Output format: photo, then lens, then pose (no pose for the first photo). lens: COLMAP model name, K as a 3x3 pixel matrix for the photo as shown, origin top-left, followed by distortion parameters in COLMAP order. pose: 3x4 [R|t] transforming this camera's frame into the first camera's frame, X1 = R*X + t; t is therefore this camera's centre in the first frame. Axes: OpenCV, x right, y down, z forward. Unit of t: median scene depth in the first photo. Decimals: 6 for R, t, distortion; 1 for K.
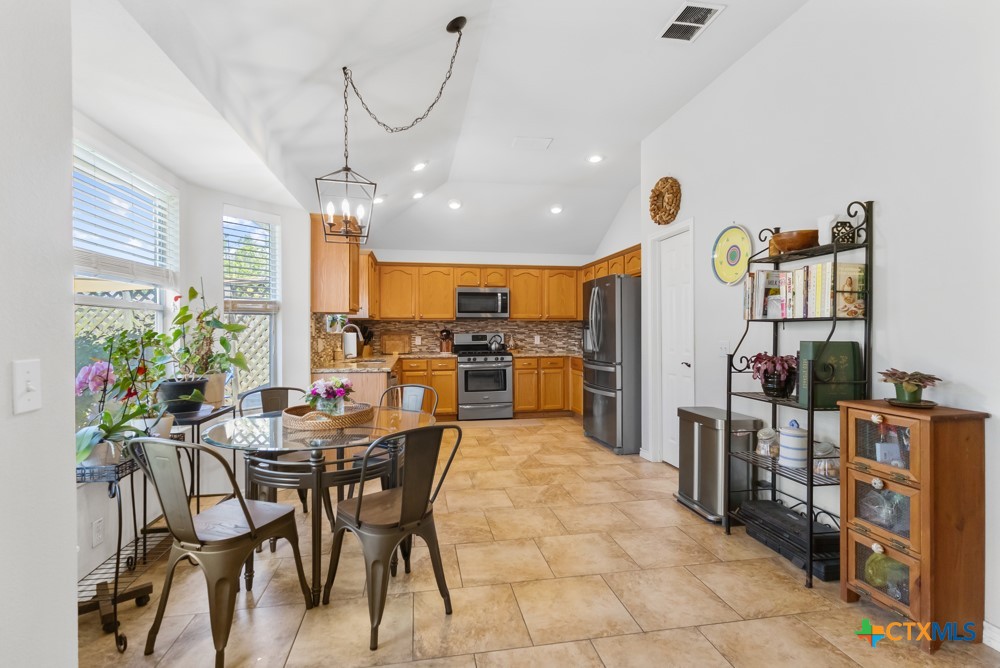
lens RADIAL K [[466.4, 0, 499.4], [0, 466.4, 330.6], [0, 0, 1]] dist [0.004804, -0.000893]
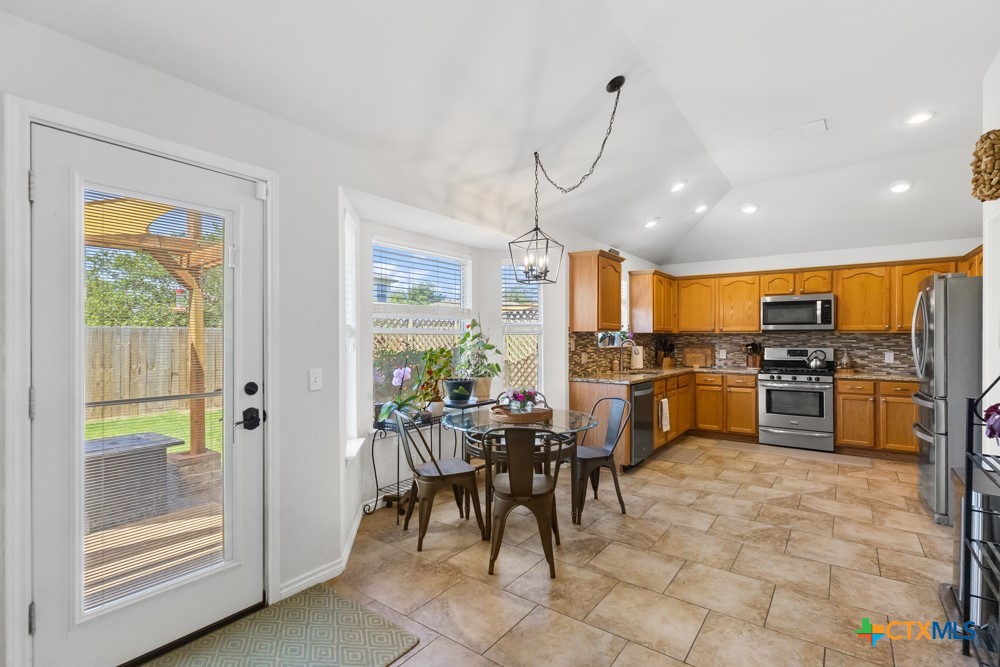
lens RADIAL K [[466.4, 0, 498.3], [0, 466.4, 336.9], [0, 0, 1]] dist [0.004804, -0.000893]
pose [[0.689626, 0.003240, -0.724158, 0.222271], [-0.001569, 0.999994, 0.002980, -0.017705], [0.724164, -0.000919, 0.689627, 0.003691]]
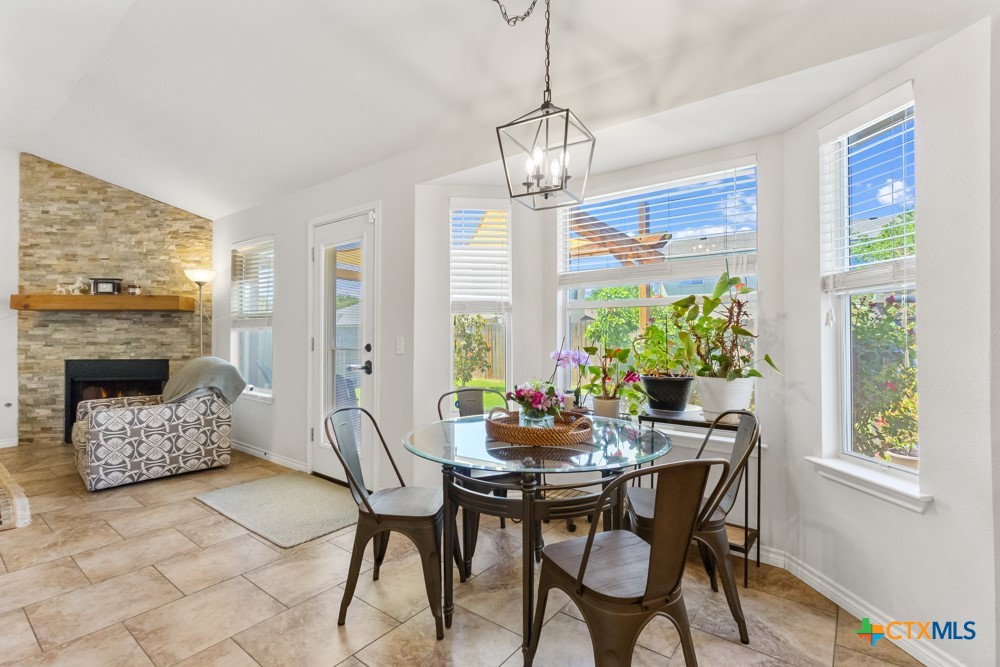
lens RADIAL K [[466.4, 0, 512.9], [0, 466.4, 326.9], [0, 0, 1]] dist [0.004804, -0.000893]
pose [[-0.738096, -0.002663, -0.674690, 0.091065], [0.005699, 0.999932, -0.010181, 0.003487], [0.674671, -0.011360, -0.738031, 0.621850]]
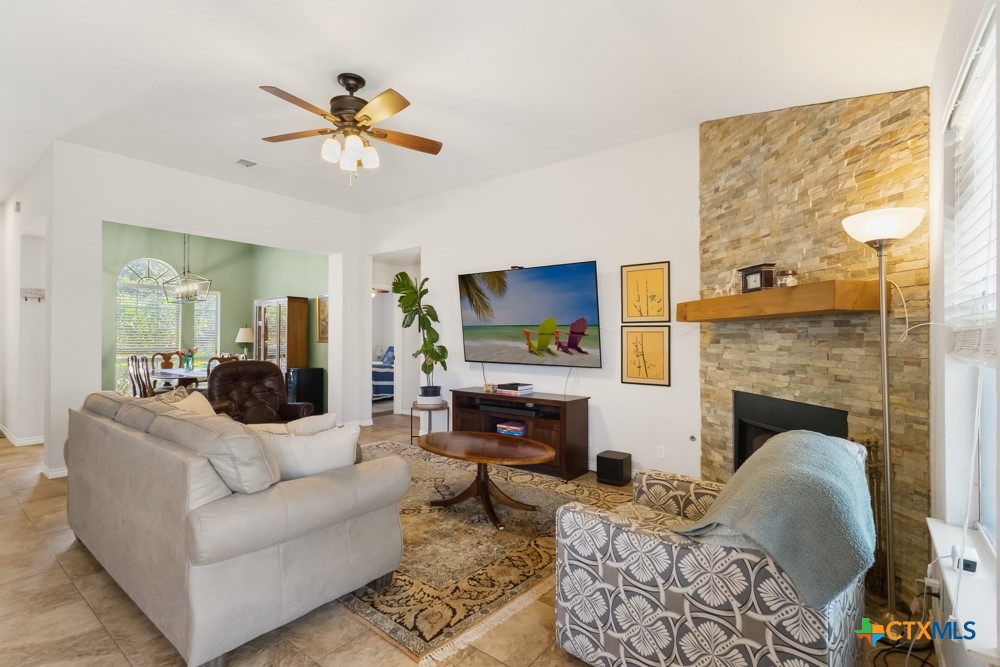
lens RADIAL K [[466.4, 0, 495.6], [0, 466.4, 331.2], [0, 0, 1]] dist [0.004804, -0.000893]
pose [[-0.650096, 0.011532, 0.759765, -0.117695], [-0.002854, 0.999841, -0.017618, -0.012220], [-0.759847, -0.013622, -0.649959, 0.123122]]
